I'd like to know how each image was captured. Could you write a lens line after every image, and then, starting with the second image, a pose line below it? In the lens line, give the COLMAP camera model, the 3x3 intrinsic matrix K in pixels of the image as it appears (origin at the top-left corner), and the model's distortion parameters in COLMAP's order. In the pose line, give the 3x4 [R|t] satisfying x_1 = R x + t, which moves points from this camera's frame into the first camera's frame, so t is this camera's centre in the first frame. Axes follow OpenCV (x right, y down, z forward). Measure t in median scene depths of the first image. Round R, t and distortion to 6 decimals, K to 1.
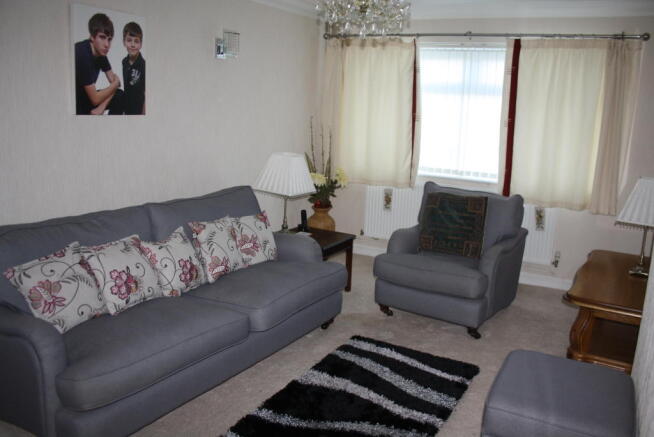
lens RADIAL K [[566.6, 0, 327.0], [0, 566.6, 218.5], [0, 0, 1]] dist [-0.110327, 0.174746]
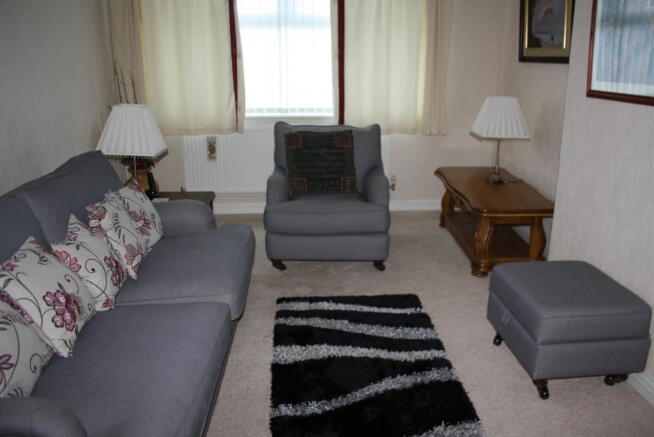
lens RADIAL K [[566.6, 0, 327.0], [0, 566.6, 218.5], [0, 0, 1]] dist [-0.110327, 0.174746]
pose [[0.829308, -0.191309, 0.525023, -0.329240], [0.140825, 0.980795, 0.134942, -0.028084], [-0.540755, -0.037972, 0.840323, 0.200394]]
